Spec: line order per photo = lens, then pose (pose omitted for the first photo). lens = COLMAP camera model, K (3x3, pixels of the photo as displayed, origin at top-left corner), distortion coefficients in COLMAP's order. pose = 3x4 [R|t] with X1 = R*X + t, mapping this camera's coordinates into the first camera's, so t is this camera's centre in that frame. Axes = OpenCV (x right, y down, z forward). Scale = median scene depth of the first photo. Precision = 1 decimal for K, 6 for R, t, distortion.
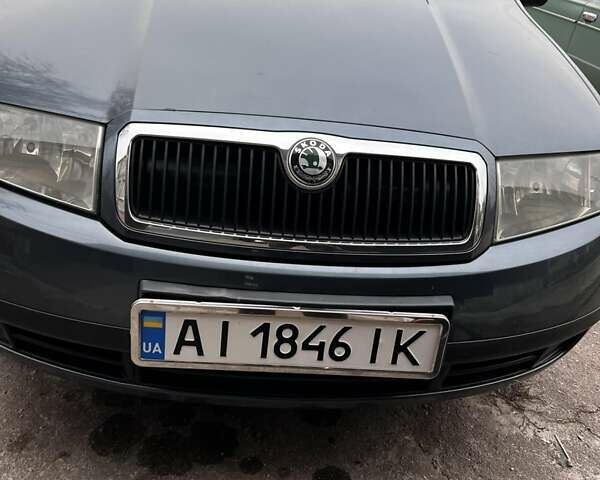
lens RADIAL K [[577.7, 0, 313.0], [0, 577.7, 240.3], [0, 0, 1]] dist [0.077178, -0.121400]
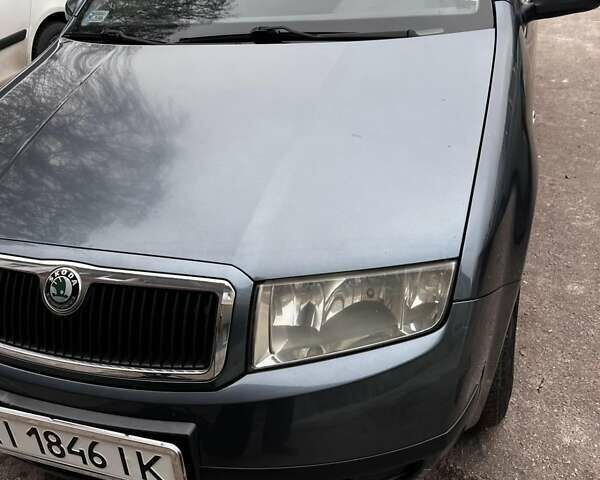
lens RADIAL K [[577.7, 0, 313.0], [0, 577.7, 240.3], [0, 0, 1]] dist [0.077178, -0.121400]
pose [[0.898683, 0.032929, -0.437361, 0.868974], [-0.008514, 0.998300, 0.057668, -0.284830], [0.438516, -0.048101, 0.897435, 0.211181]]
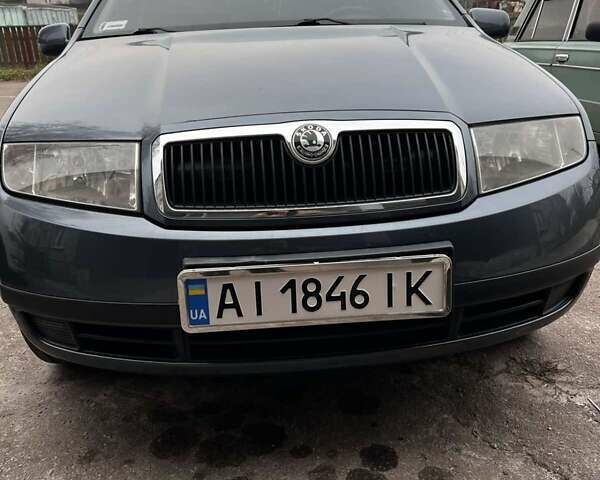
lens RADIAL K [[577.7, 0, 313.0], [0, 577.7, 240.3], [0, 0, 1]] dist [0.077178, -0.121400]
pose [[0.988635, -0.146915, -0.031885, 0.008804], [0.140155, 0.977440, -0.158009, 0.243833], [0.054379, 0.151744, 0.986923, -0.148073]]
